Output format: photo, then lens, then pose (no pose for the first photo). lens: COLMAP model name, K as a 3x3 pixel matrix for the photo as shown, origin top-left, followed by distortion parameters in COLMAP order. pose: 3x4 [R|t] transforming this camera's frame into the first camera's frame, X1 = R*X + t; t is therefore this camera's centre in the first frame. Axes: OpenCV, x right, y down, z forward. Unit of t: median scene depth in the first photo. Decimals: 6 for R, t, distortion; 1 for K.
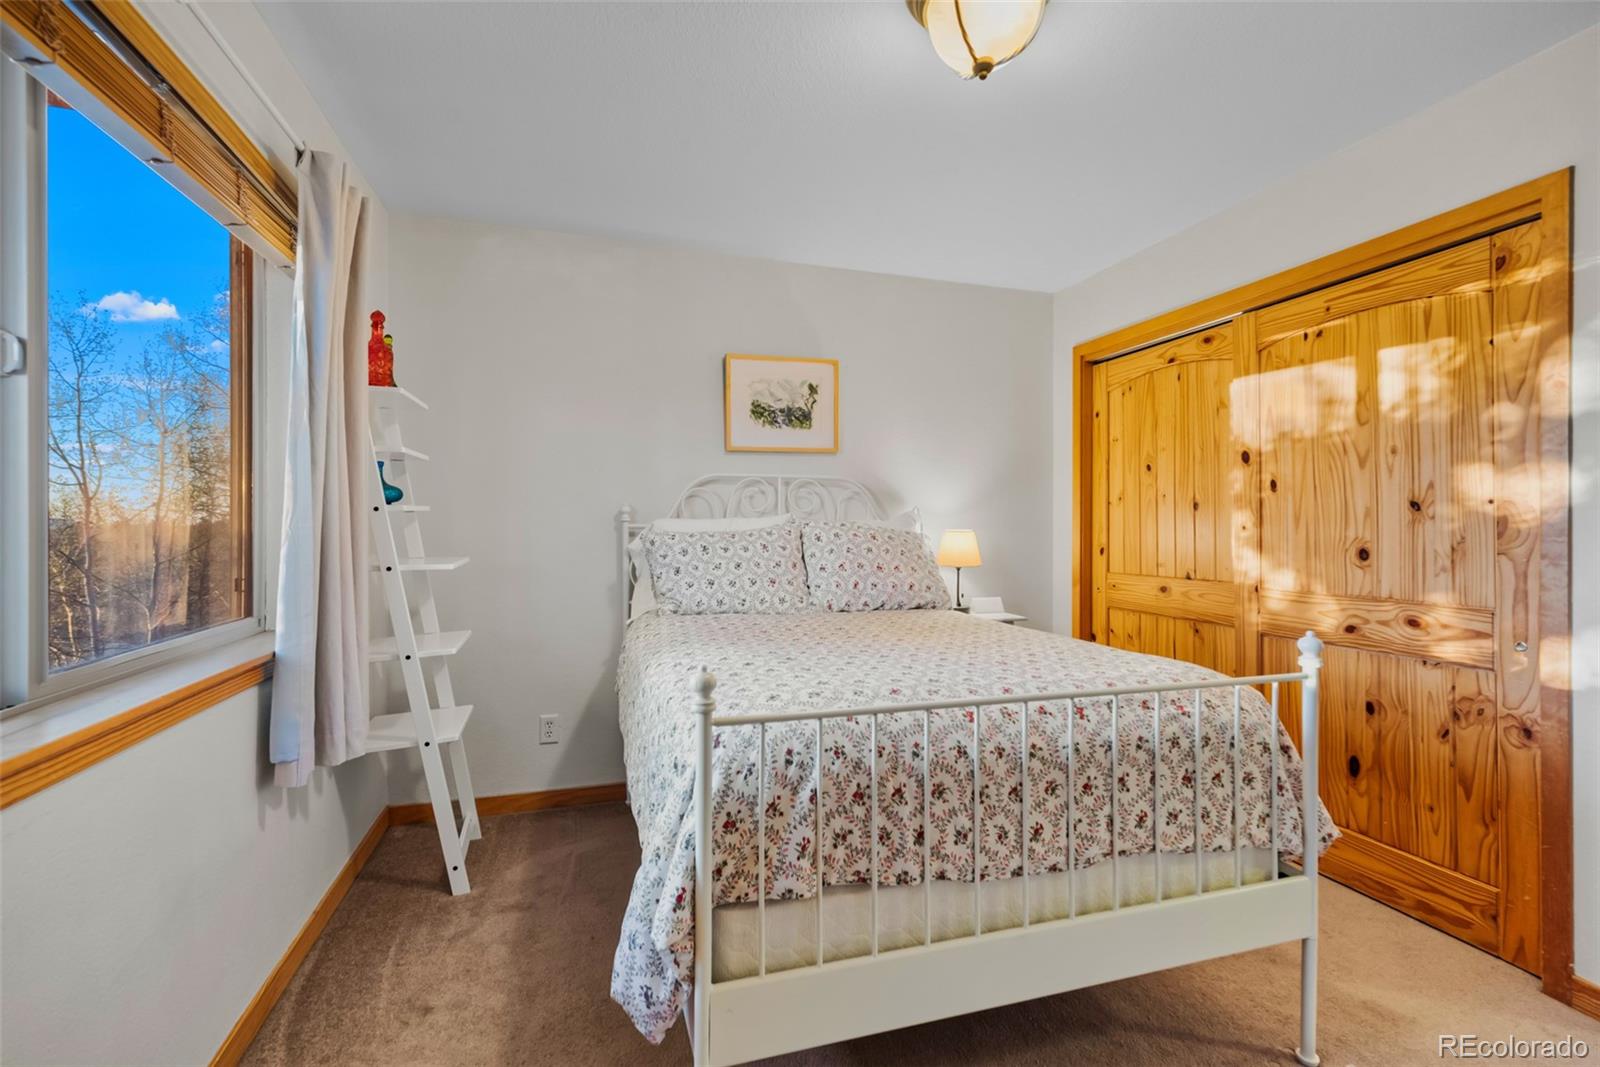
lens RADIAL K [[693.7, 0, 803.5], [0, 693.7, 525.5], [0, 0, 1]] dist [0.009720, -0.000246]
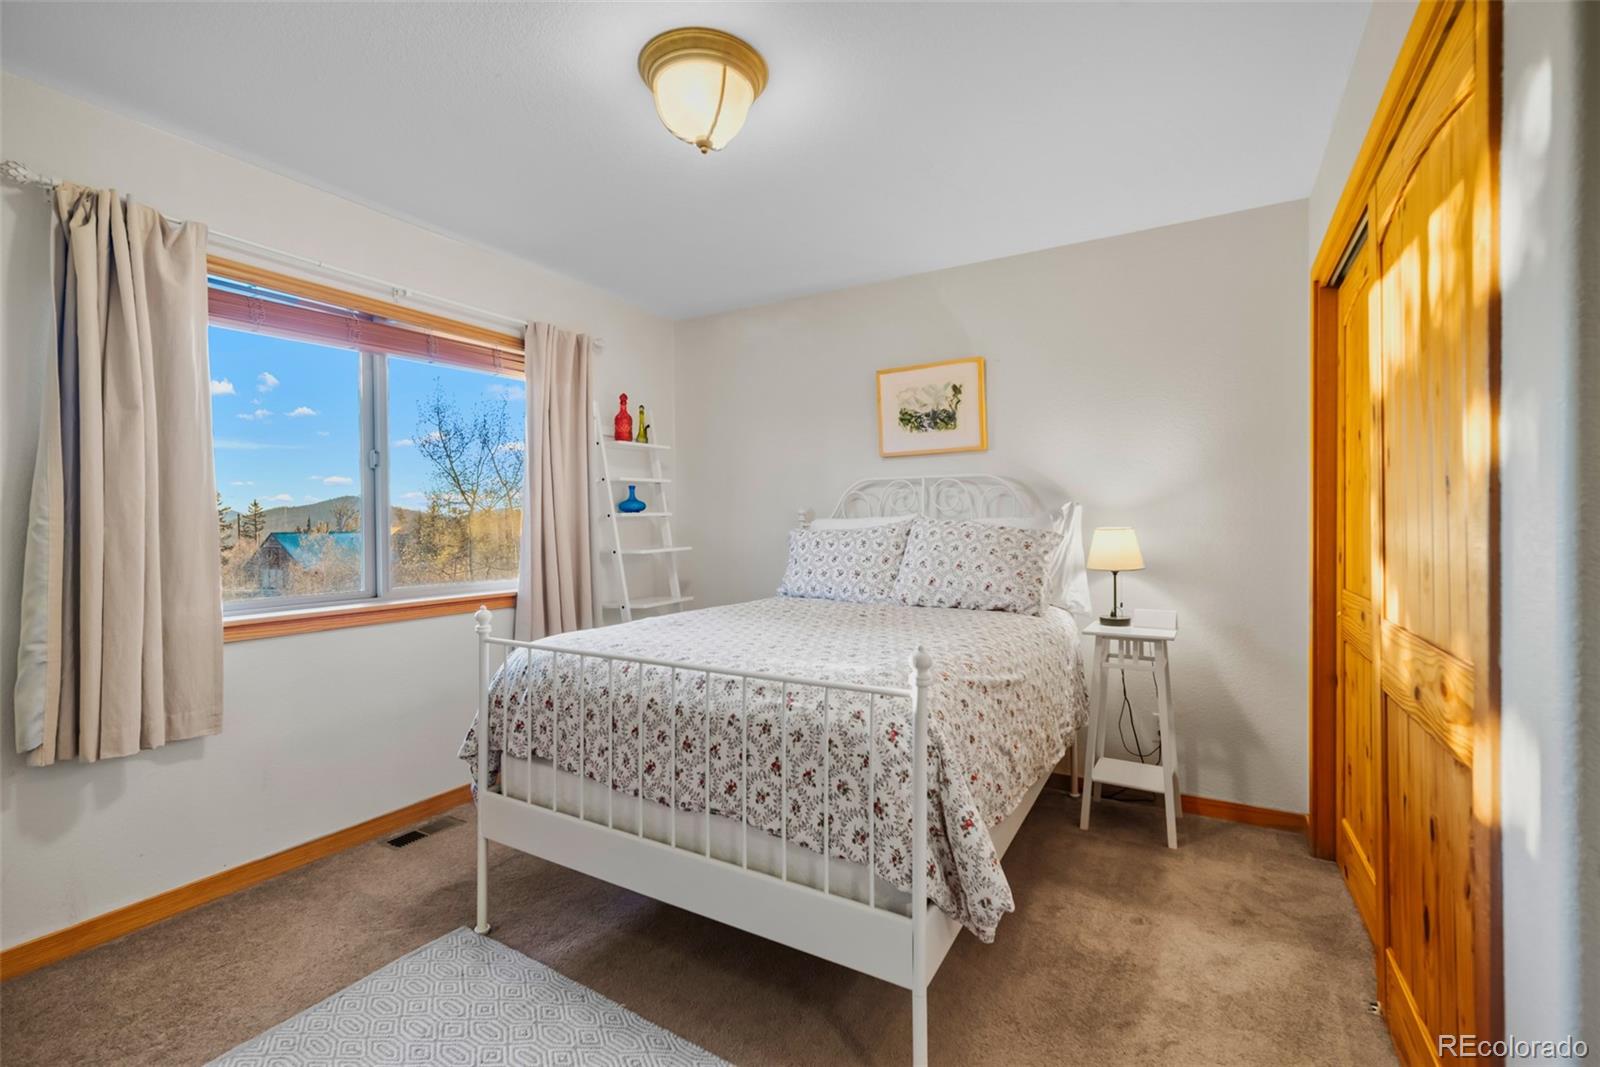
lens RADIAL K [[693.7, 0, 817.6], [0, 693.7, 529.9], [0, 0, 1]] dist [0.009720, -0.000246]
pose [[0.684030, 0.001690, -0.729452, 0.719385], [0.006257, 0.999947, 0.008184, -0.000299], [0.729427, -0.010162, 0.683983, 0.177080]]
